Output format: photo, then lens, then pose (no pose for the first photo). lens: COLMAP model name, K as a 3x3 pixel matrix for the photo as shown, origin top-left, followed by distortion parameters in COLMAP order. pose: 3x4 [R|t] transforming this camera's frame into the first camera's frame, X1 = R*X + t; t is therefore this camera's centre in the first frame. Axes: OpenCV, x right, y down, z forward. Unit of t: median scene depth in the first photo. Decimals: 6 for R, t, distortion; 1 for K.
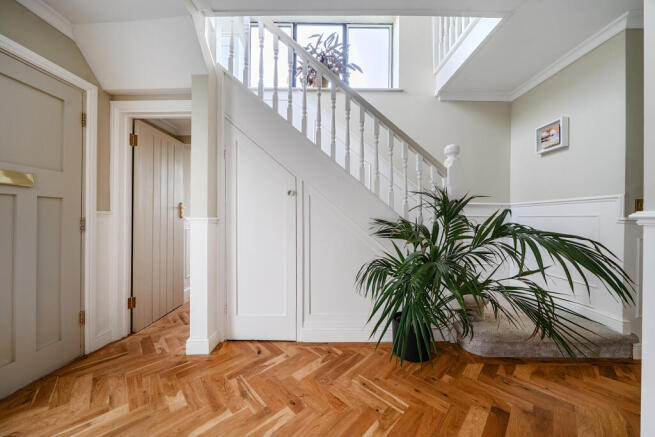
lens RADIAL K [[226.4, 0, 331.6], [0, 226.4, 218.2], [0, 0, 1]] dist [-0.002158, -0.000237]
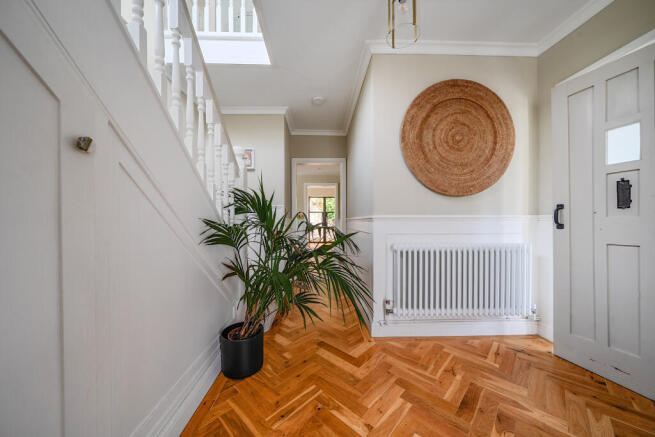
lens RADIAL K [[233.4, 0, 325.5], [0, 233.4, 220.3], [0, 0, 1]] dist [0.000402, 0.000013]
pose [[-0.018596, -0.014886, 0.999716, -0.673428], [0.005253, 0.999874, 0.014986, -0.004429], [-0.999813, 0.005530, -0.018515, 0.804002]]
